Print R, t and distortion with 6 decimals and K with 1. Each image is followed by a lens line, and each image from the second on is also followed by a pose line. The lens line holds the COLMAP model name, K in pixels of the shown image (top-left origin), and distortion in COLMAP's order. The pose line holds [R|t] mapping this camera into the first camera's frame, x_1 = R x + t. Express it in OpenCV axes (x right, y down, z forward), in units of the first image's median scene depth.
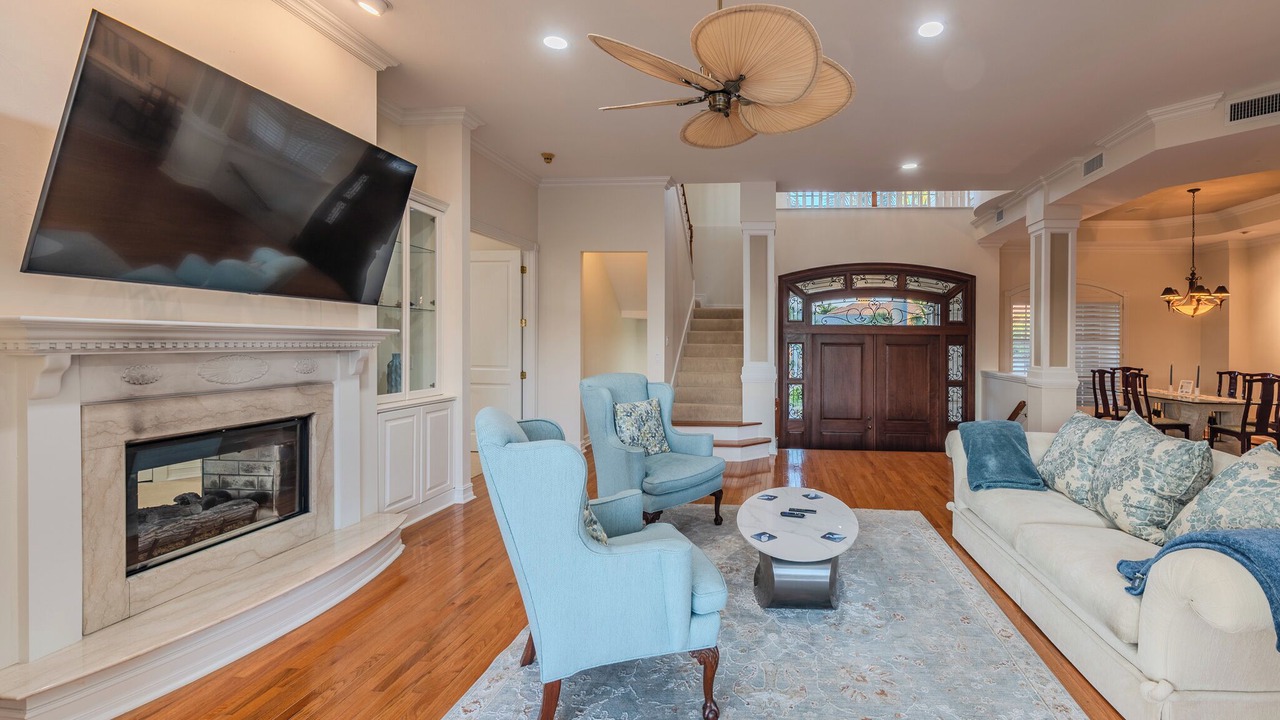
lens RADIAL K [[567.6, 0, 732.7], [0, 567.6, 343.8], [0, 0, 1]] dist [-0.001906, -0.000669]
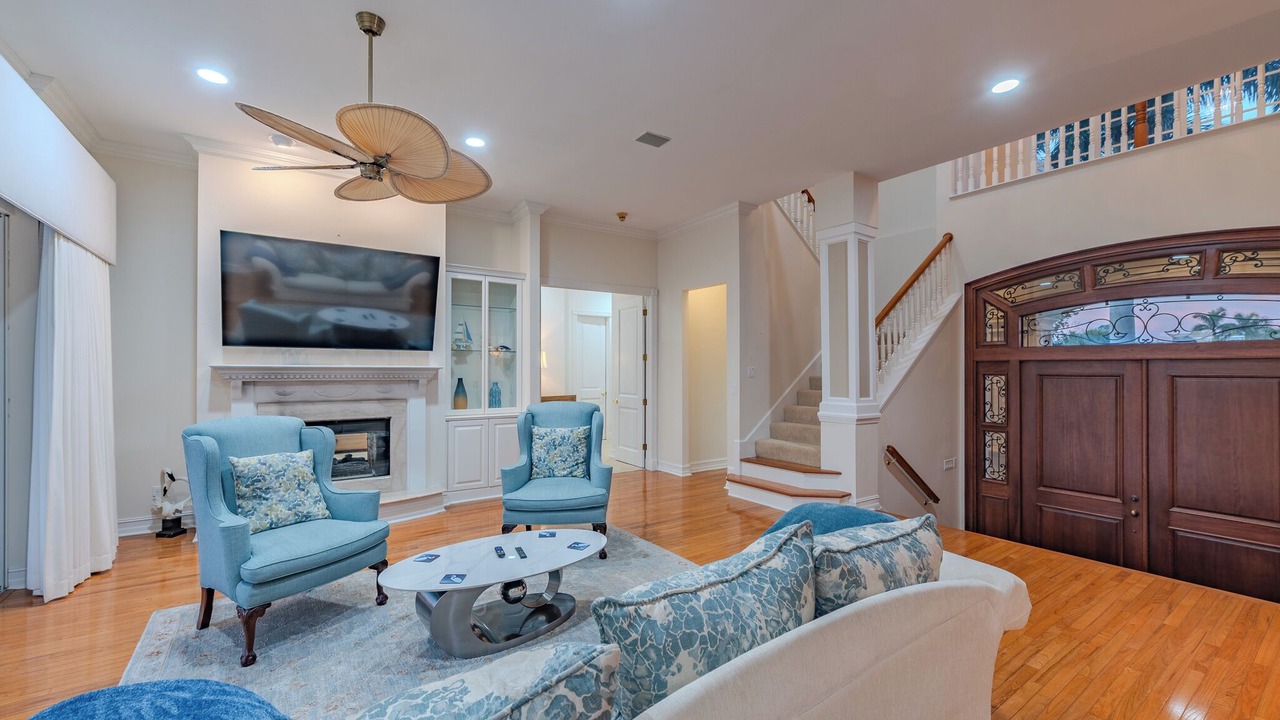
lens RADIAL K [[527.5, 0, 621.0], [0, 527.5, 370.2], [0, 0, 1]] dist [0.001678, -0.000511]
pose [[0.608366, -0.006984, -0.793626, 0.534993], [0.000979, 0.999967, -0.008050, -0.002207], [0.793656, 0.004120, 0.608353, 0.336773]]
